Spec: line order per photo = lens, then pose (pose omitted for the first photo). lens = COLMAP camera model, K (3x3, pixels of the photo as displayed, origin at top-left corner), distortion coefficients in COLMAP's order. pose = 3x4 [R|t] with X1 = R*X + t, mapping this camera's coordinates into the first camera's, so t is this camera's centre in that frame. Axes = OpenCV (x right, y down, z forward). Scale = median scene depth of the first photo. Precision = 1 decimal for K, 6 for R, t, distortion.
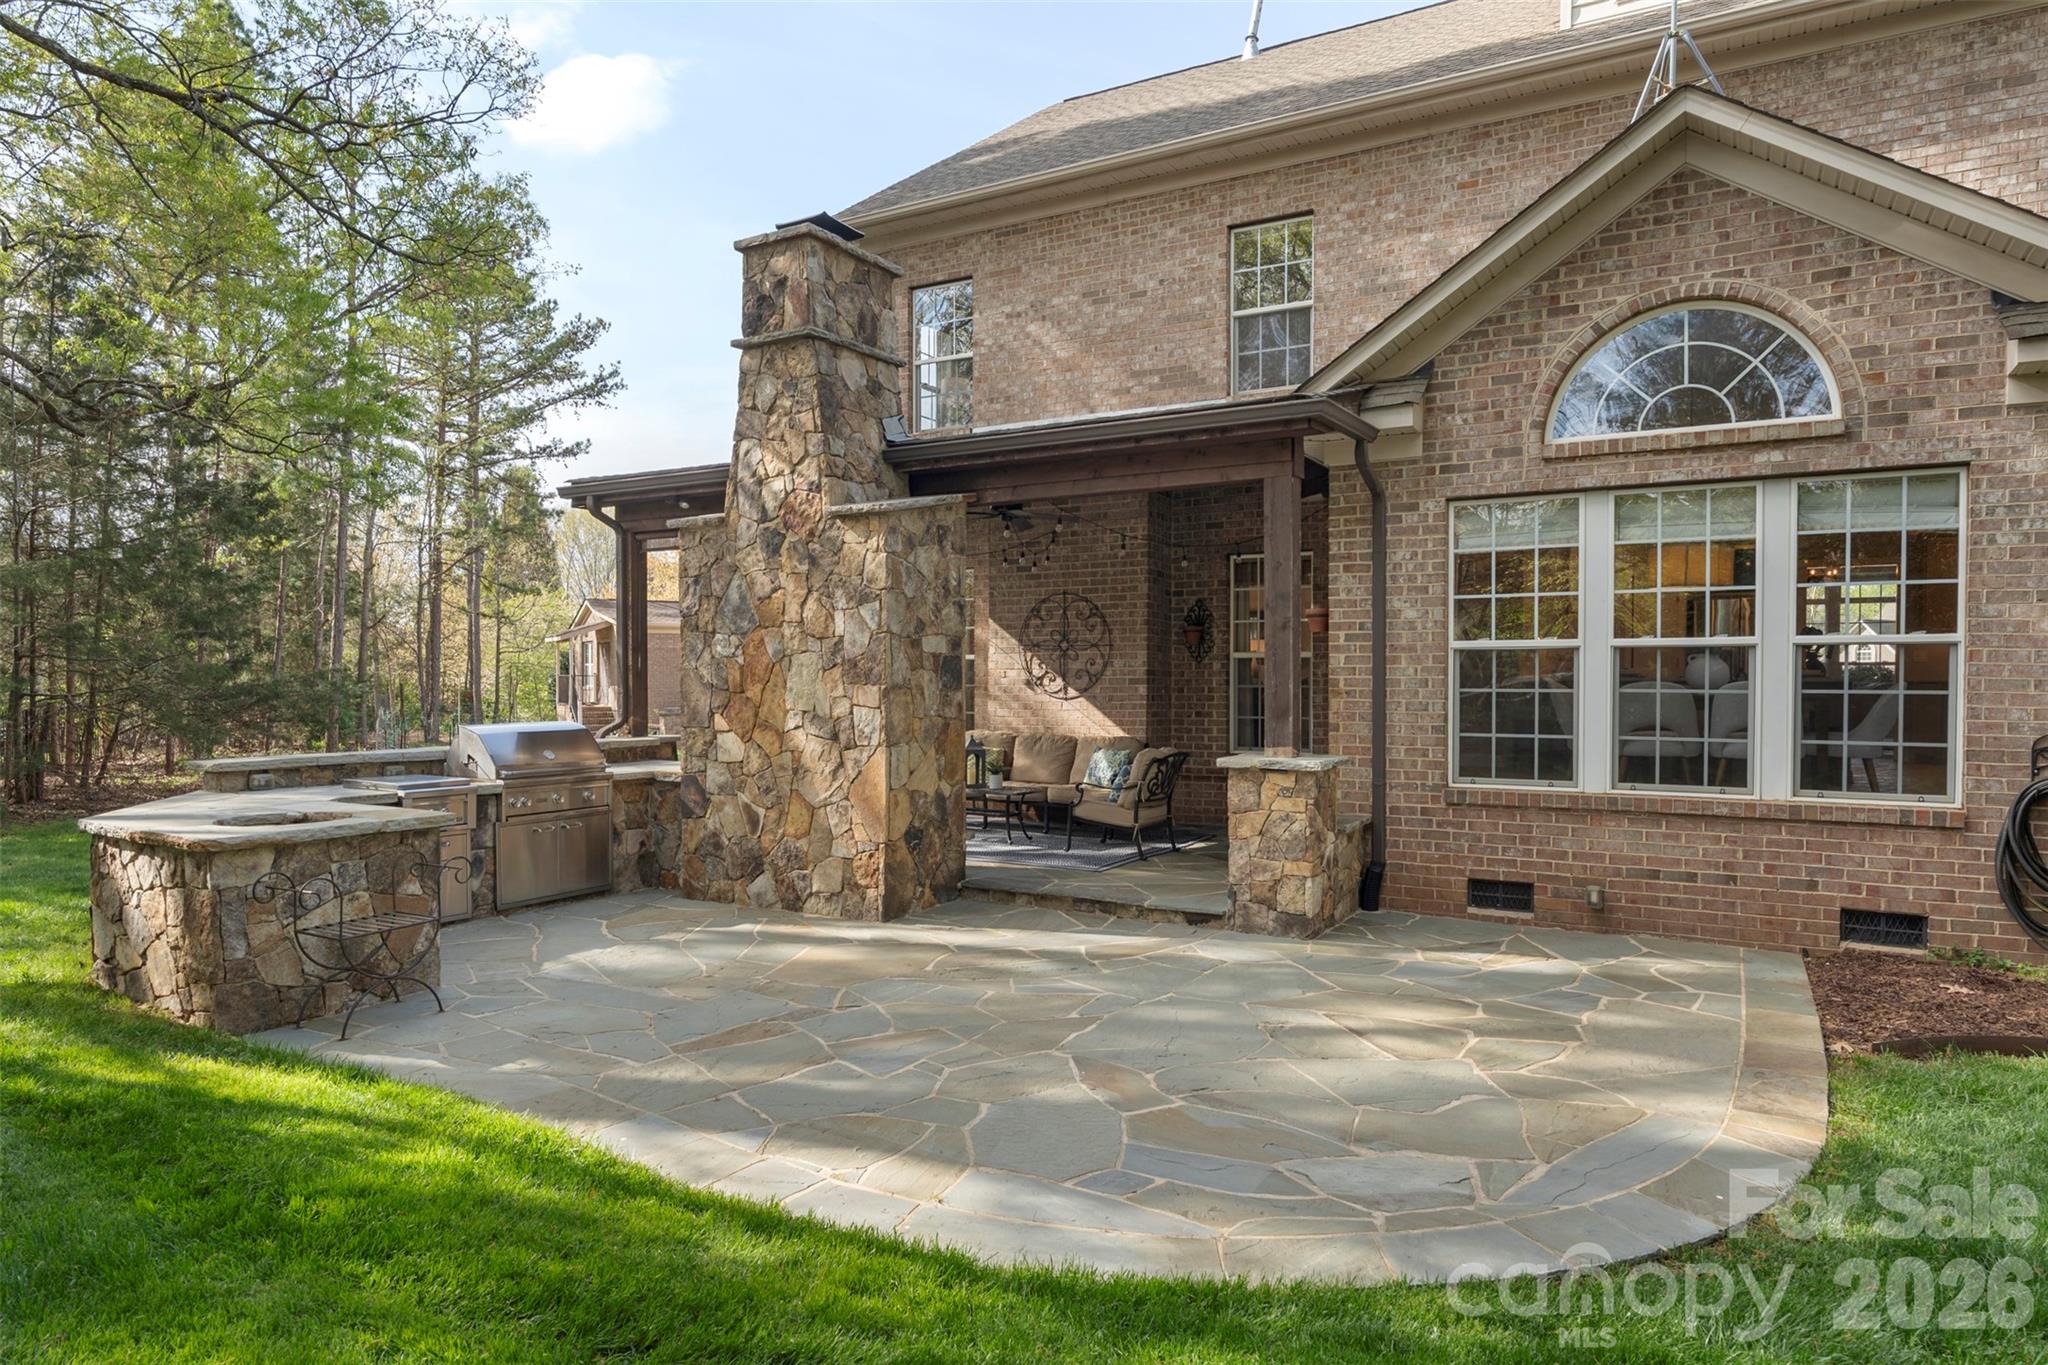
lens RADIAL K [[1238.8, 0, 1026.2], [0, 1238.8, 704.4], [0, 0, 1]] dist [0.003389, 0.000366]
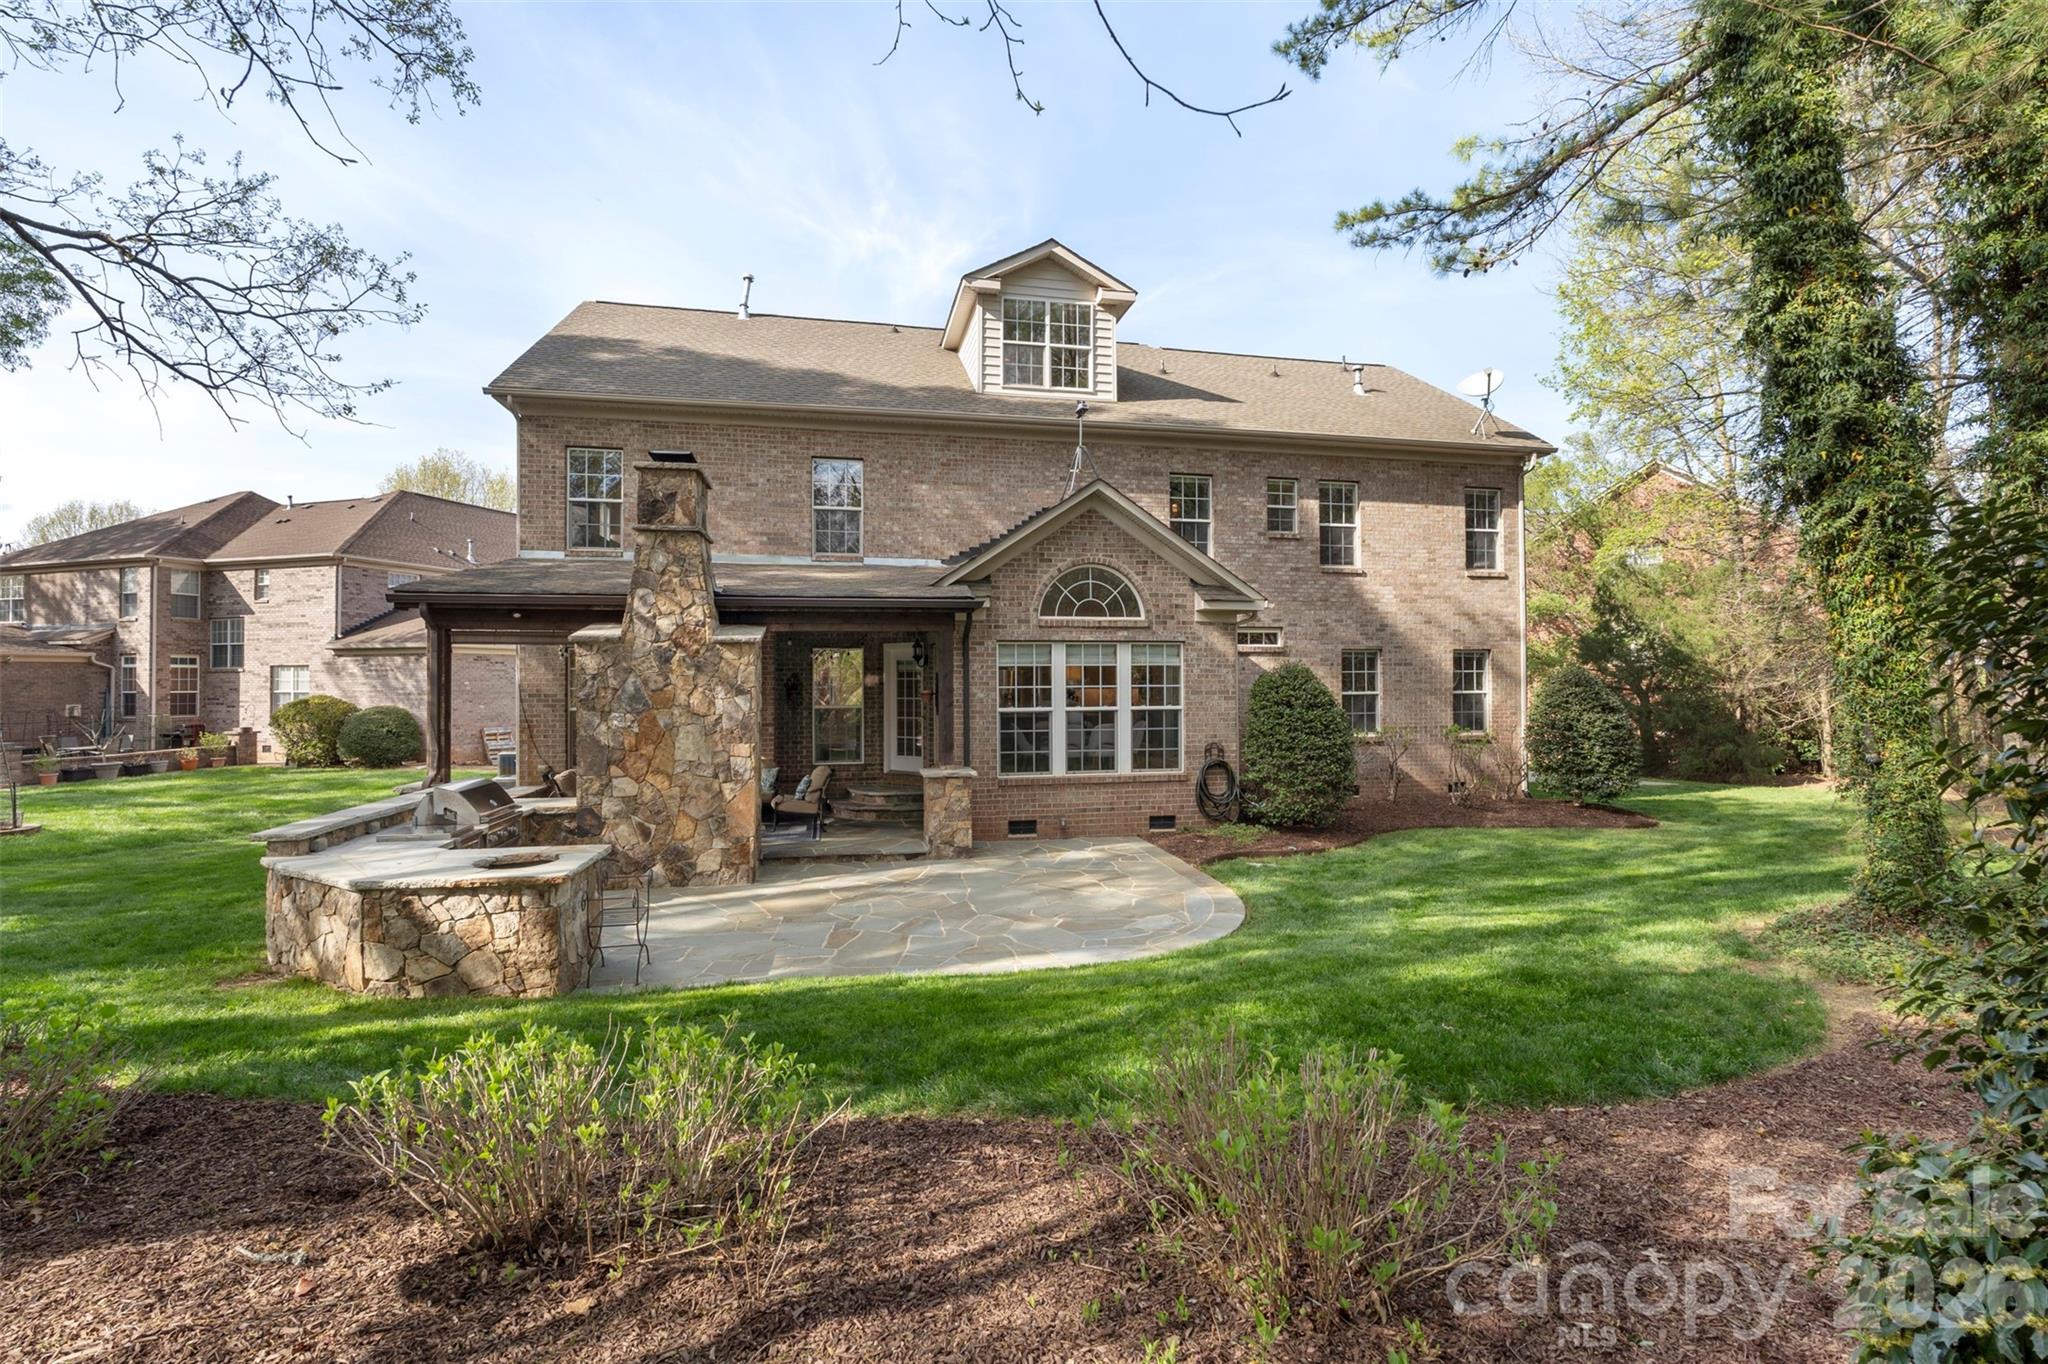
lens RADIAL K [[907.5, 0, 1024.0], [0, 907.5, 682.0], [0, 0, 1]] dist [0.000920, 0.000245]
pose [[0.747759, -0.004810, 0.663953, -0.657827], [0.018193, 0.999747, -0.013248, -0.076254], [-0.663721, 0.021986, 0.747657, -0.179900]]
